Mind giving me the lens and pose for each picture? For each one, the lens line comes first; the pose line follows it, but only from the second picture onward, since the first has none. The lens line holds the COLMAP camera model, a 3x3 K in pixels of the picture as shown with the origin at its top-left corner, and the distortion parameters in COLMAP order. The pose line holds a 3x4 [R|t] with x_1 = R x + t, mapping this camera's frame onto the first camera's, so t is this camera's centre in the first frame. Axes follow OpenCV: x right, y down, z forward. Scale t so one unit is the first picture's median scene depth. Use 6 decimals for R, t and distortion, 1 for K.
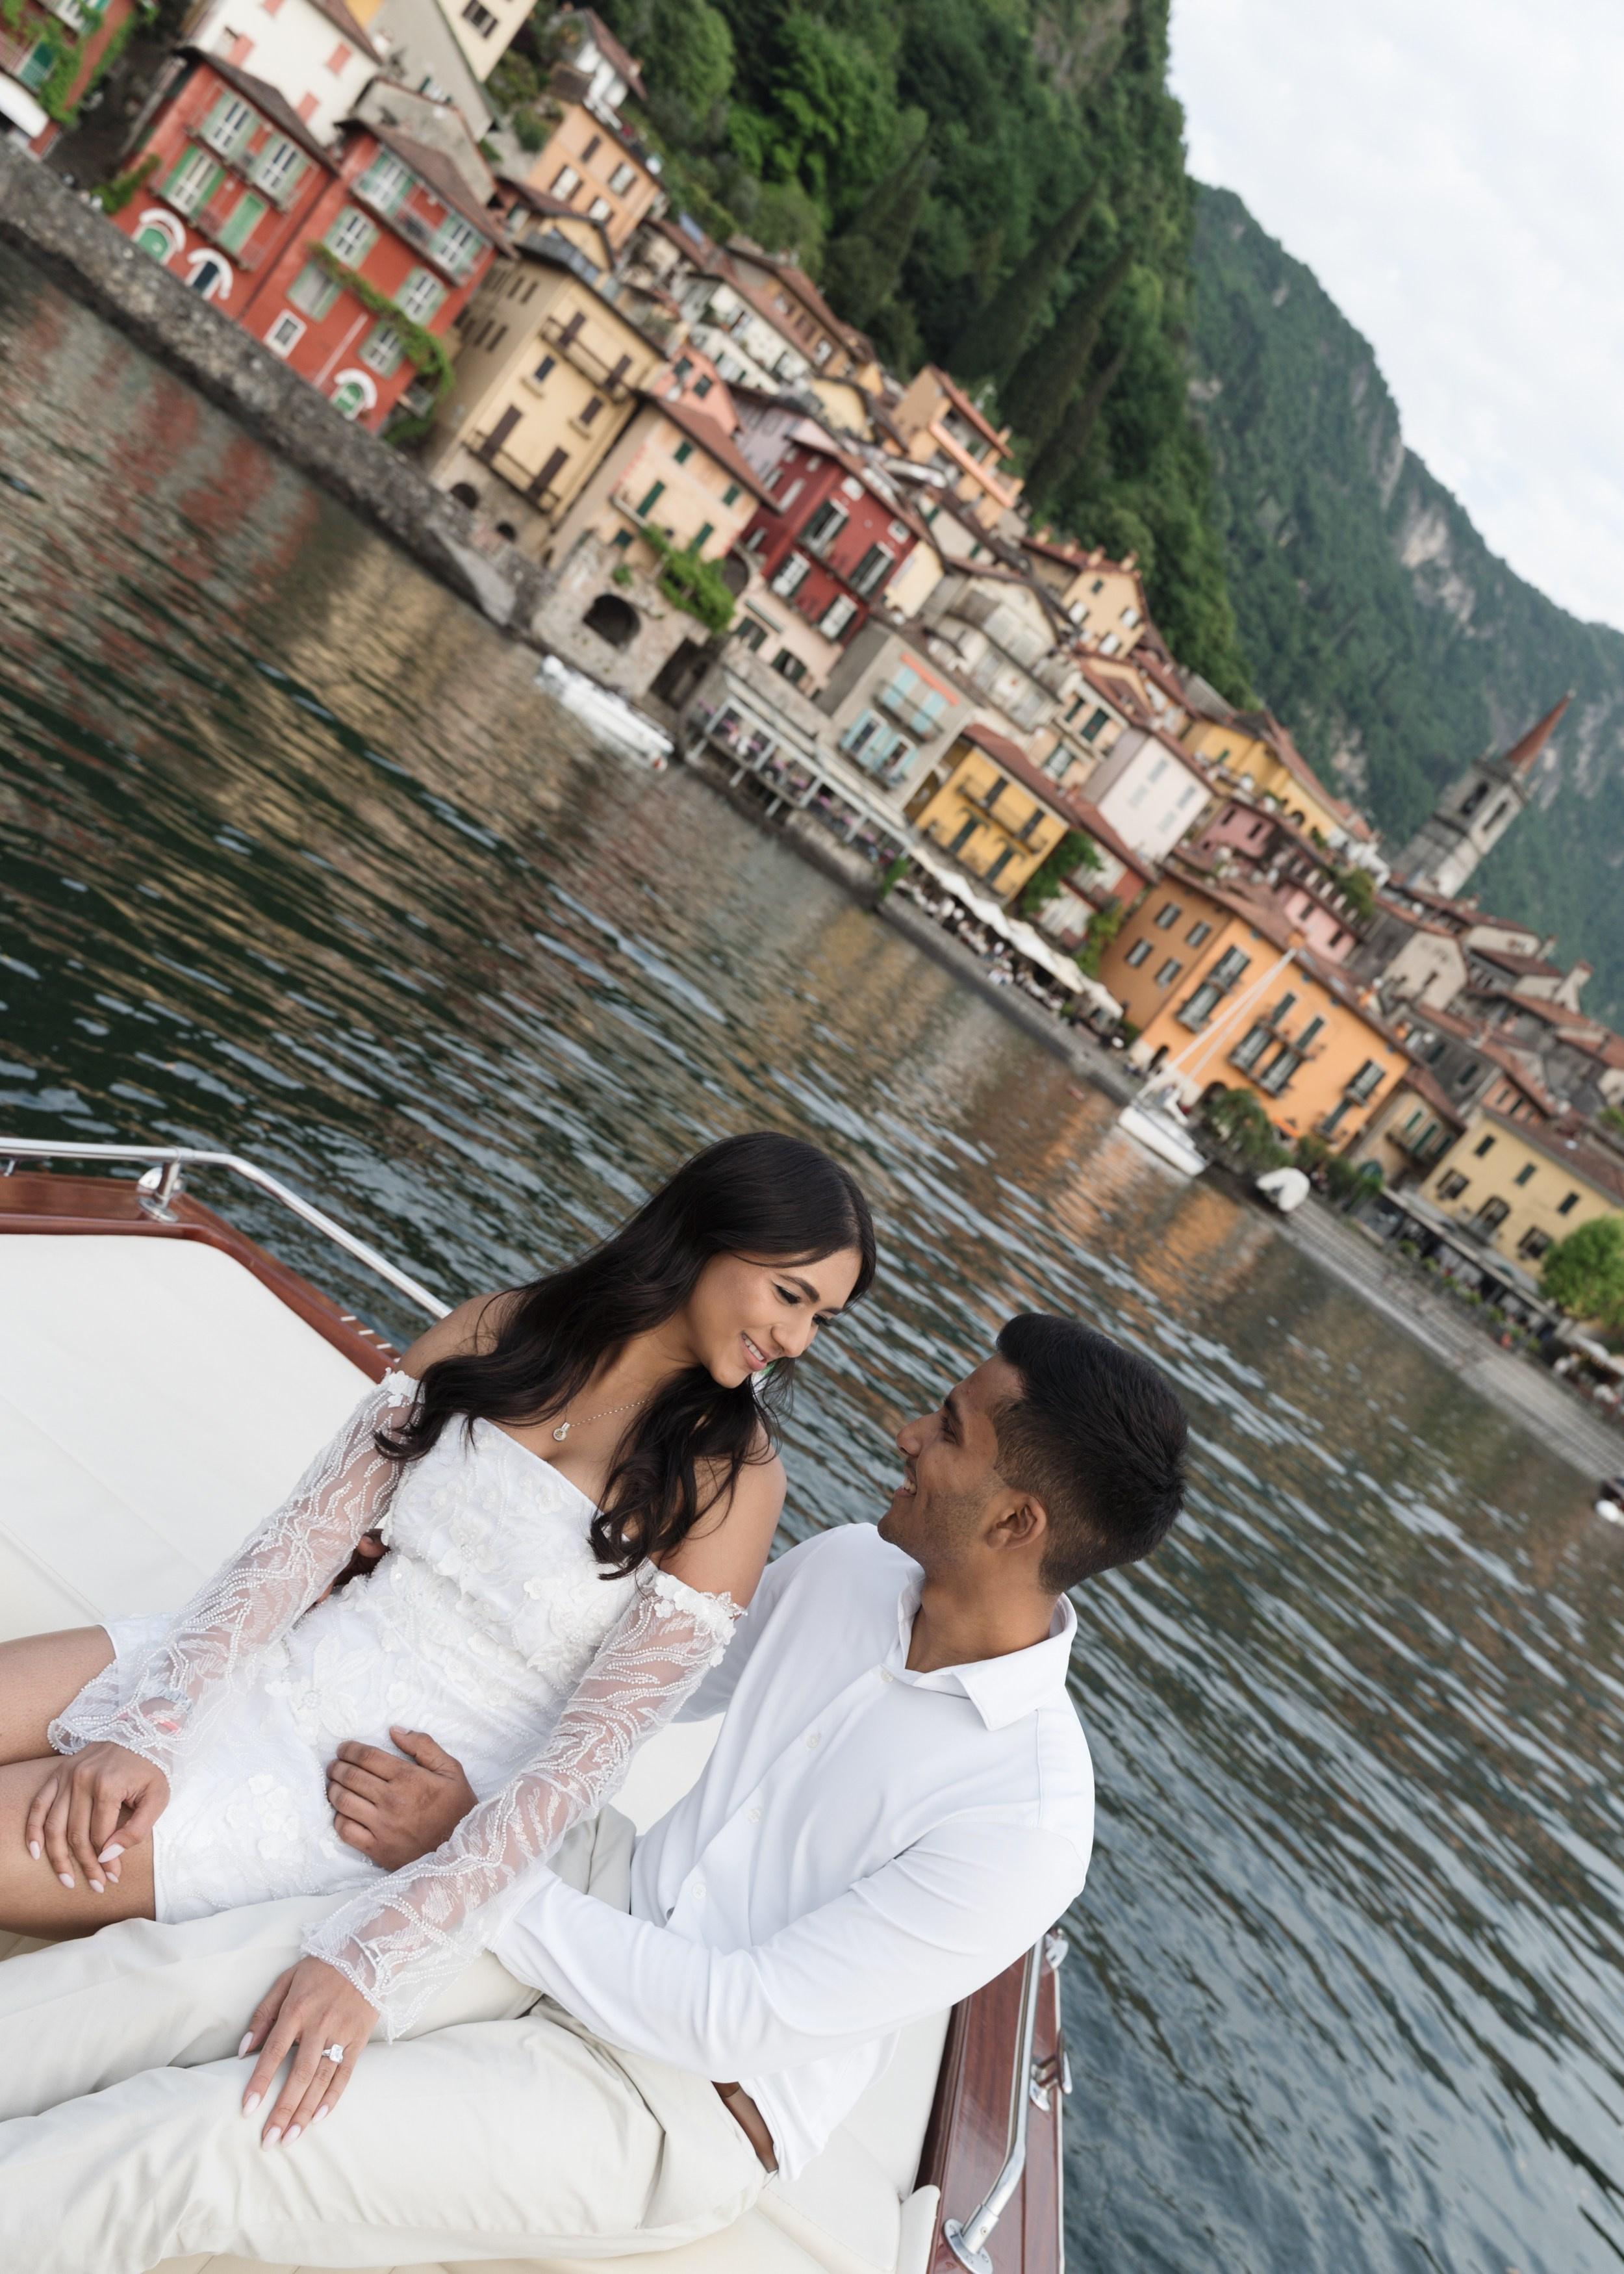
lens RADIAL K [[2036.1, 0, 868.8], [0, 2036.1, 1246.9], [0, 0, 1]] dist [0.065149, -0.031812]
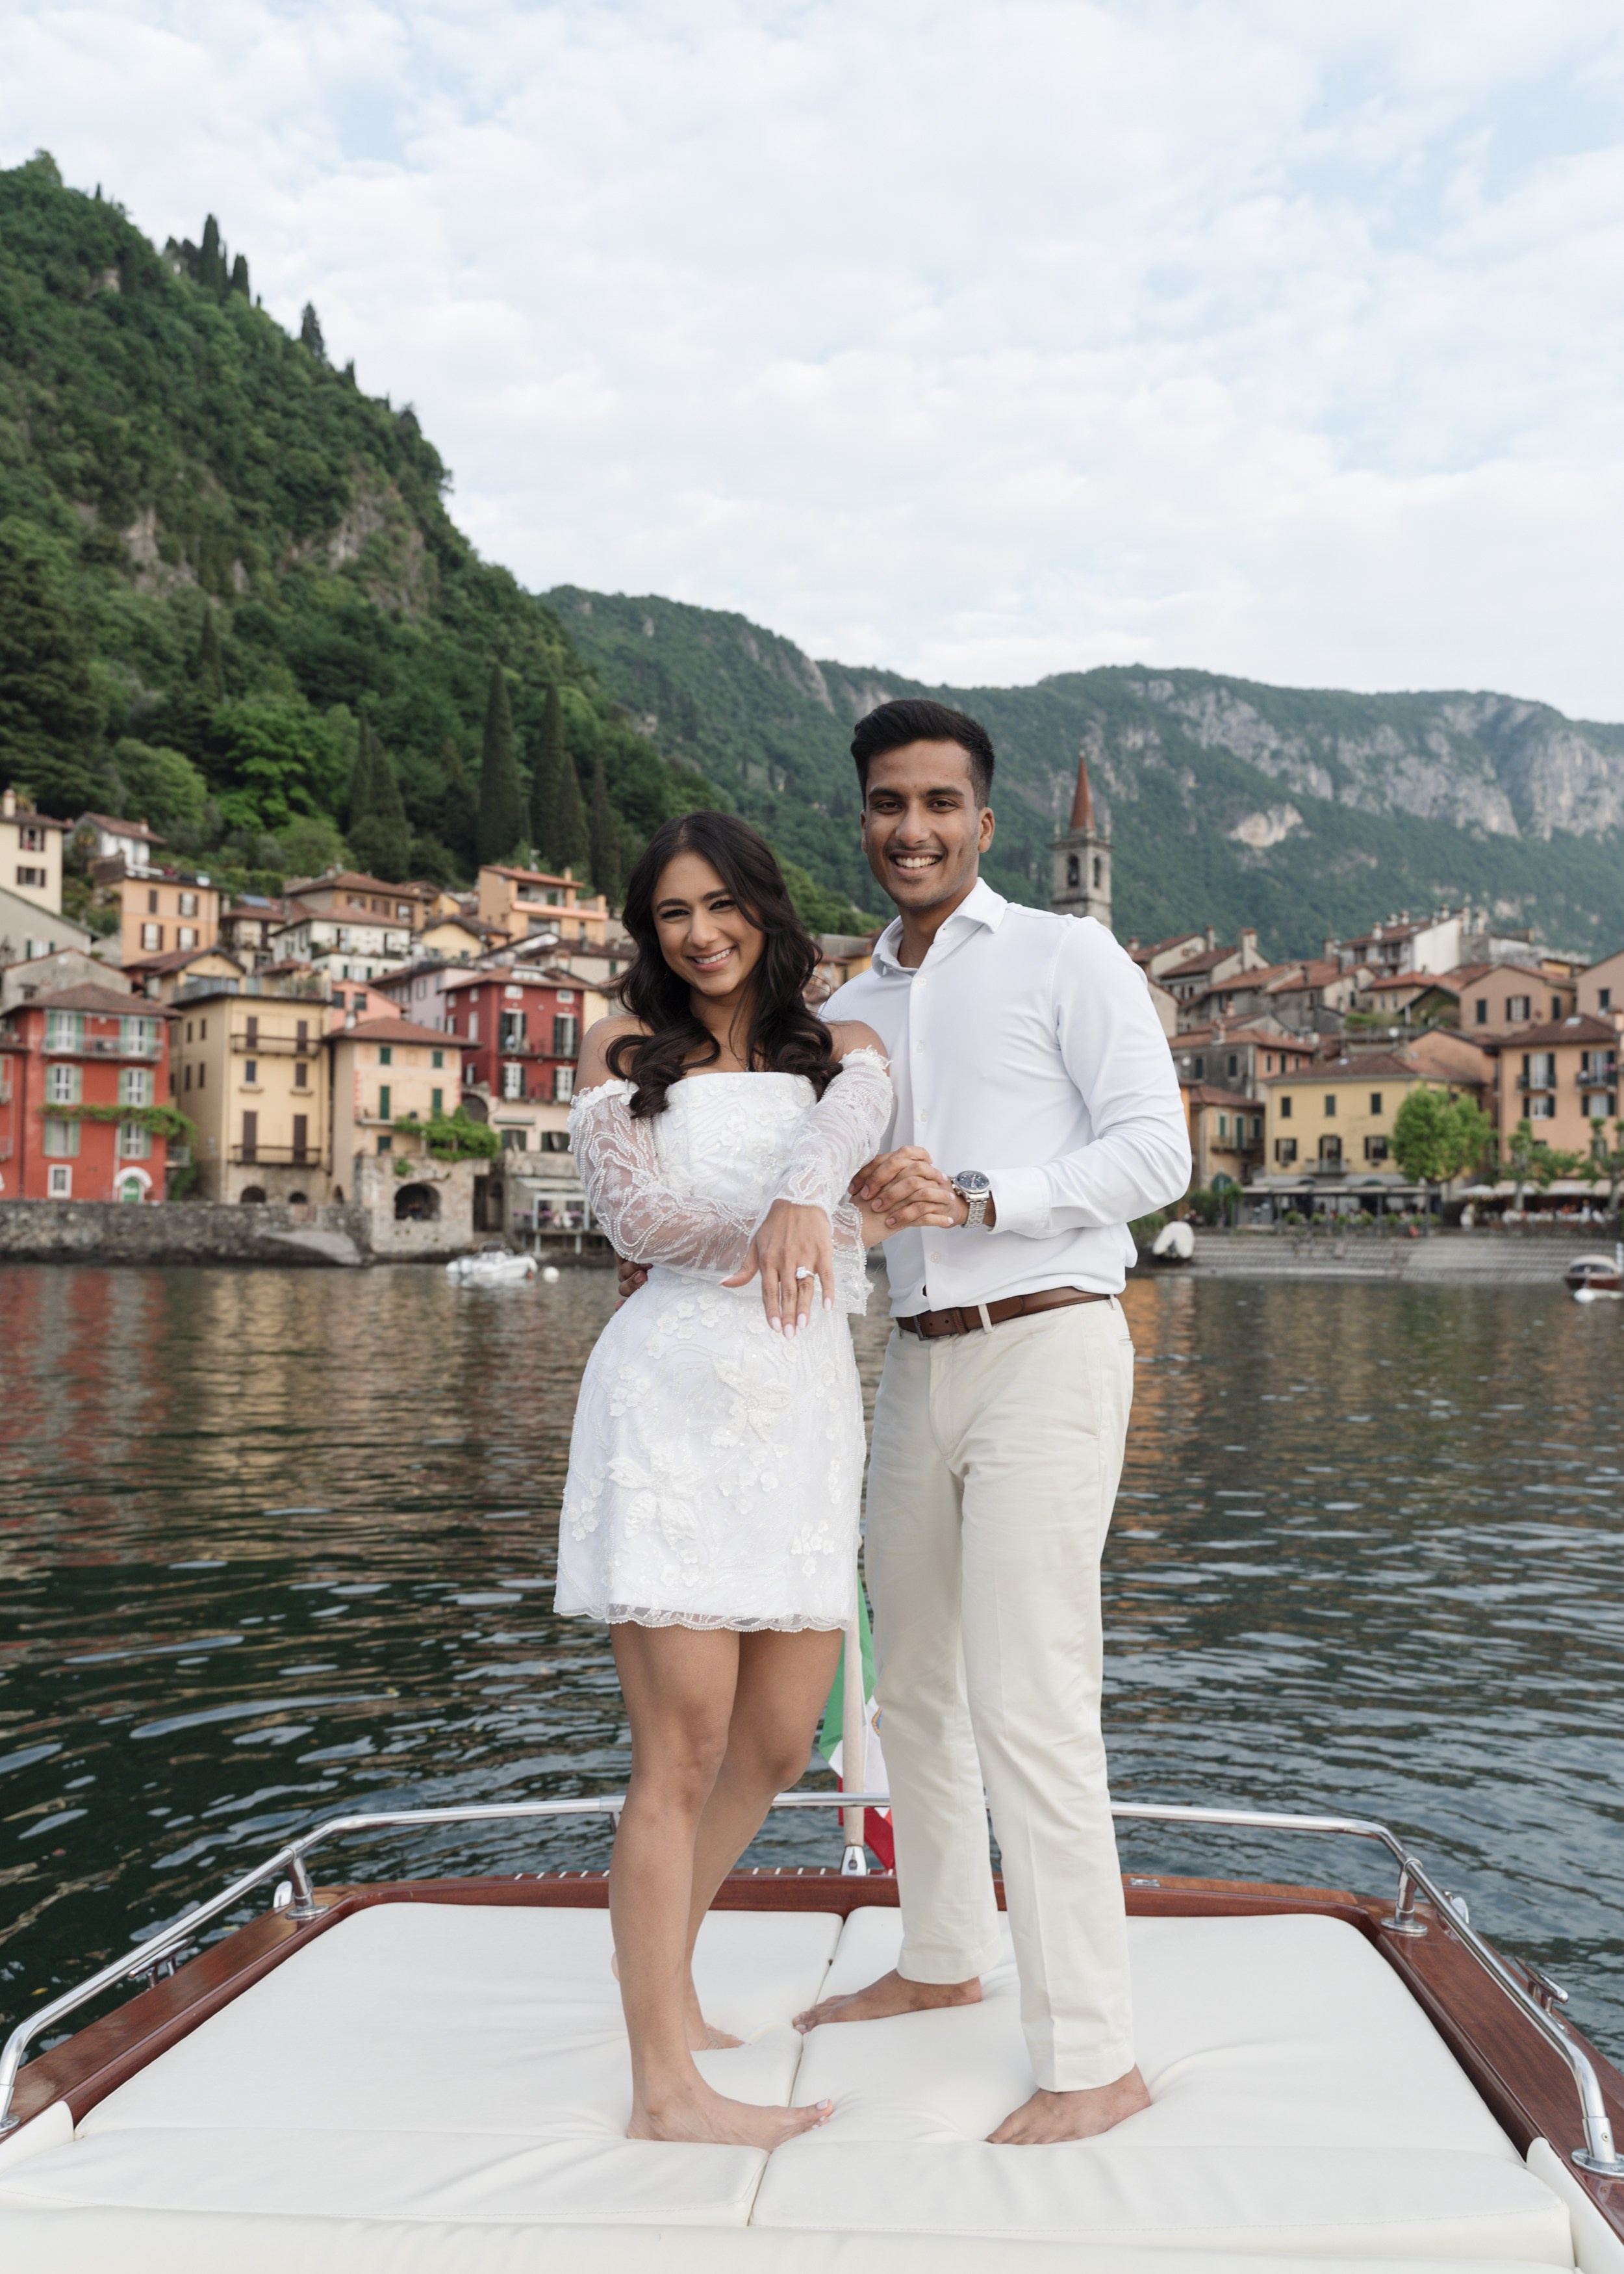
lens RADIAL K [[1992.2, 0, 803.5], [0, 1992.2, 1191.9], [0, 0, 1]] dist [0.043207, -0.007867]
pose [[0.798212, -0.596159, 0.086321, -0.037371], [0.602077, 0.785065, -0.145521, -0.012667], [0.018986, 0.168128, 0.985582, -0.091115]]
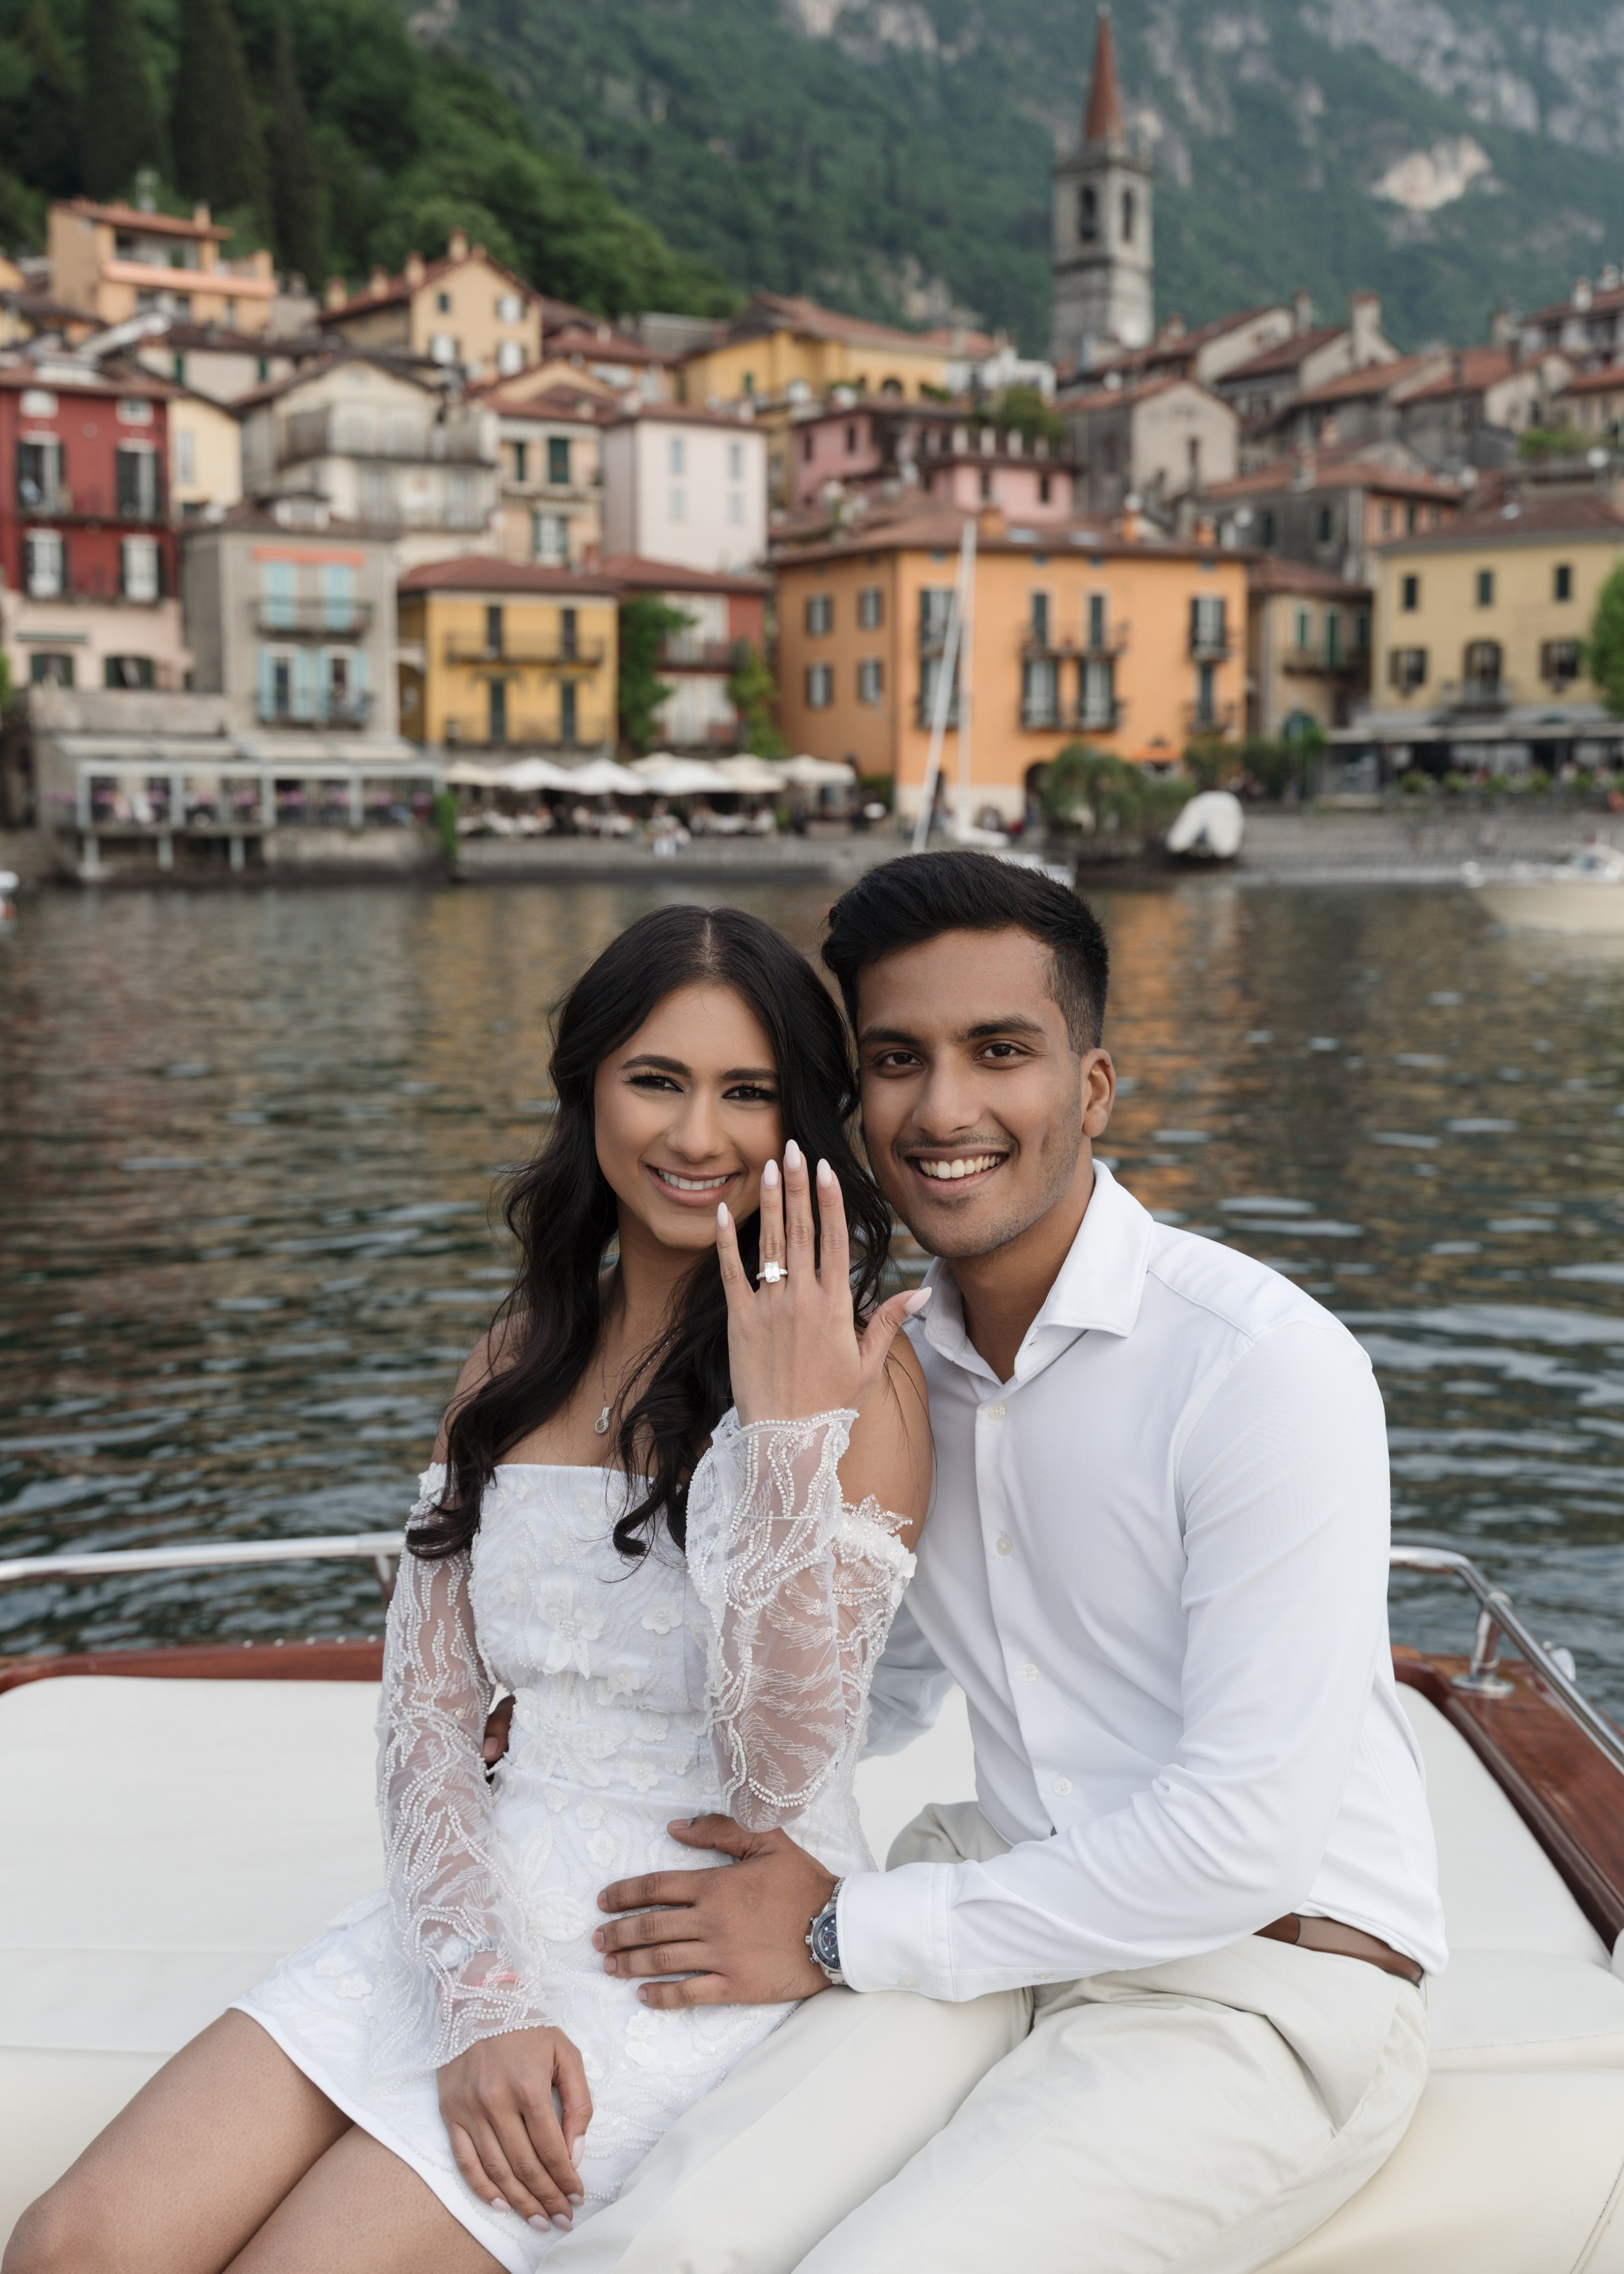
lens RADIAL K [[2841.0, 0, 778.4], [0, 2841.0, 1228.5], [0, 0, 1]] dist [0.027390, -0.056076]
pose [[0.787024, -0.616841, -0.010033, 0.022649], [0.616592, 0.787031, -0.019920, 0.005240], [0.020184, 0.009491, 0.999751, 0.078027]]
